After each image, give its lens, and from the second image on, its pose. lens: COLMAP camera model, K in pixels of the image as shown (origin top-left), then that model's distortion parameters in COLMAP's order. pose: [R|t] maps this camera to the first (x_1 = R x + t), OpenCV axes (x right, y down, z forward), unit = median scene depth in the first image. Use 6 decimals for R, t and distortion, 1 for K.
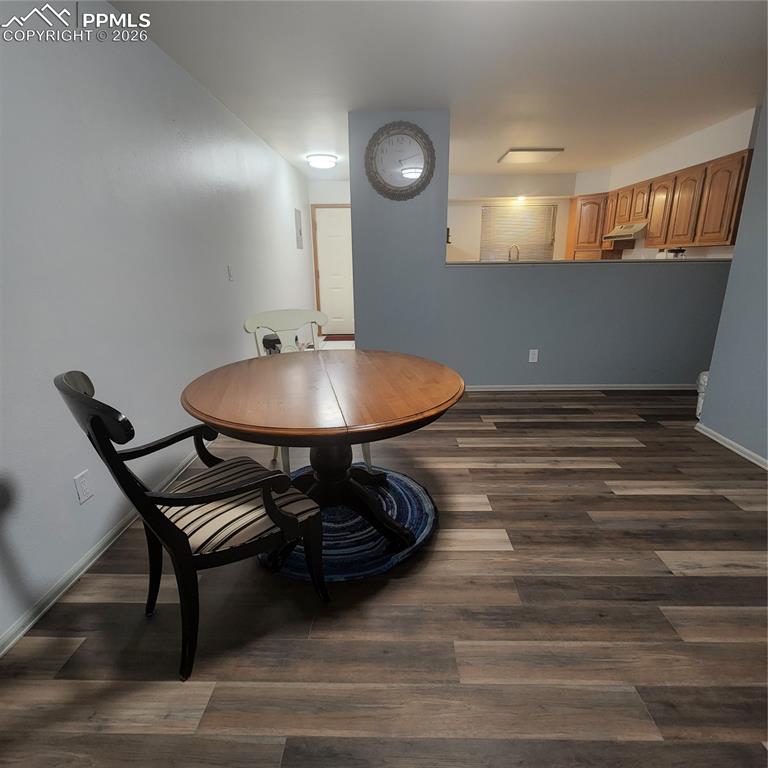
lens RADIAL K [[421.8, 0, 383.5], [0, 421.8, 383.4], [0, 0, 1]] dist [0.005082, -0.003582]
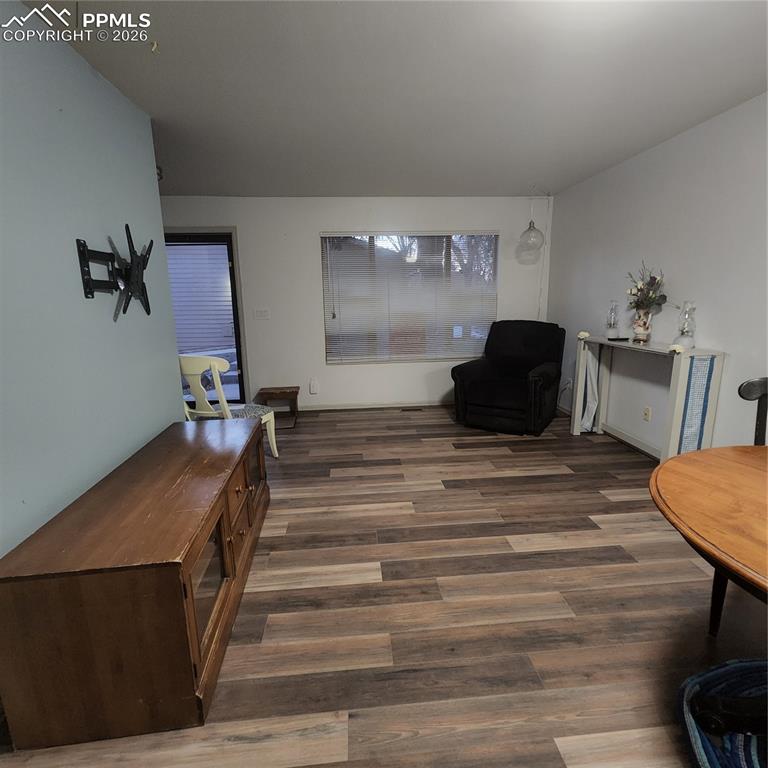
lens RADIAL K [[421.8, 0, 383.7], [0, 421.8, 384.4], [0, 0, 1]] dist [0.005082, -0.003582]
pose [[-0.993771, 0.050270, -0.099462, 0.746819], [-0.002792, 0.880975, 0.473154, -0.511953], [0.111409, 0.470485, -0.875347, 1.568791]]
